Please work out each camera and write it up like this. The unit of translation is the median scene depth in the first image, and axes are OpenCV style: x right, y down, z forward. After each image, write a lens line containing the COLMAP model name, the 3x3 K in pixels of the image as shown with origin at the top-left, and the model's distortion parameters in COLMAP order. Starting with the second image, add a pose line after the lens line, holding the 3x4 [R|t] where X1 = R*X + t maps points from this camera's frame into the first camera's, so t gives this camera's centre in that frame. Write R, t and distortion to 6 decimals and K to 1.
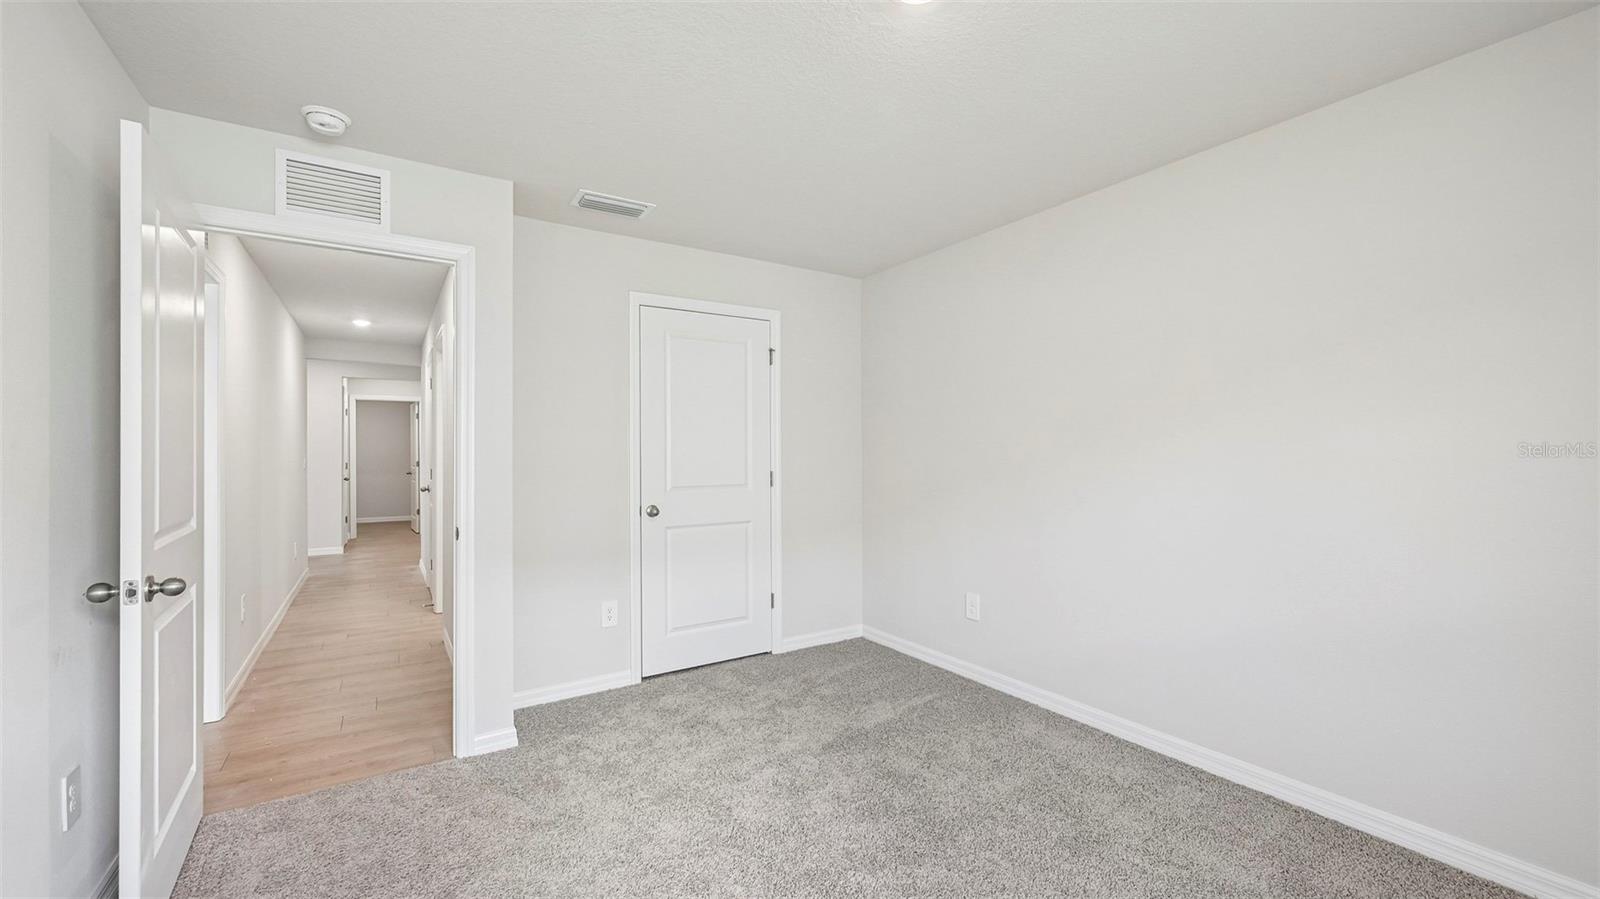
lens RADIAL K [[647.3, 0, 805.4], [0, 647.3, 441.4], [0, 0, 1]] dist [-0.000920, -0.000278]
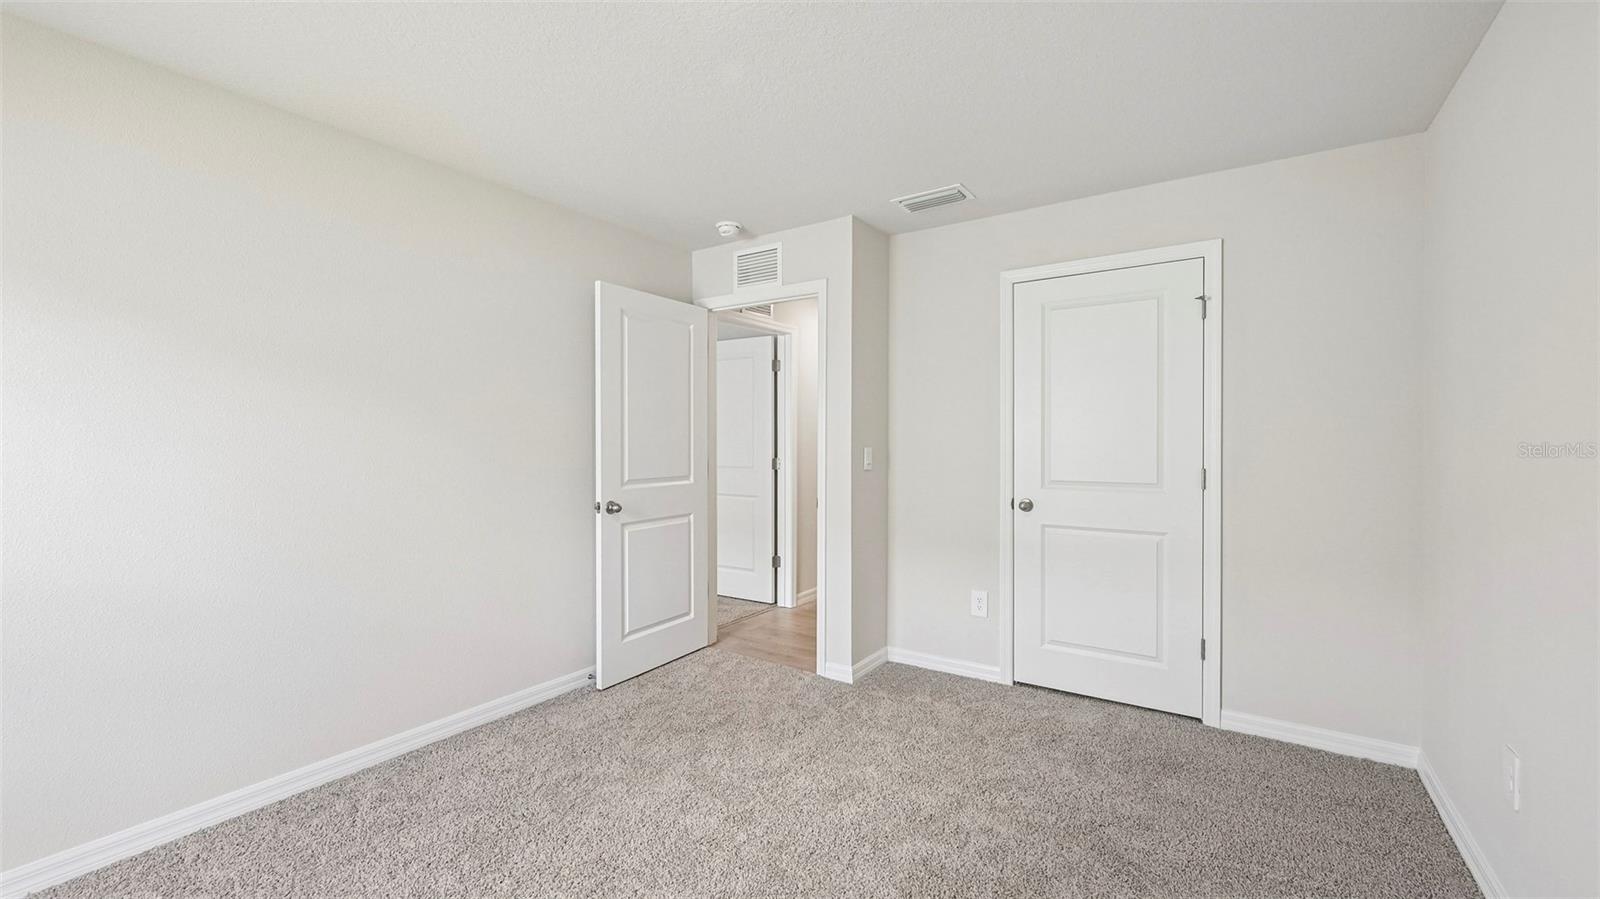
lens RADIAL K [[657.7, 0, 794.2], [0, 657.7, 439.0], [0, 0, 1]] dist [0.002085, 0.000042]
pose [[0.373200, 0.000657, -0.927751, 0.515048], [0.012960, 0.999898, 0.005921, 0.003899], [0.927661, -0.014233, 0.373153, 0.353807]]
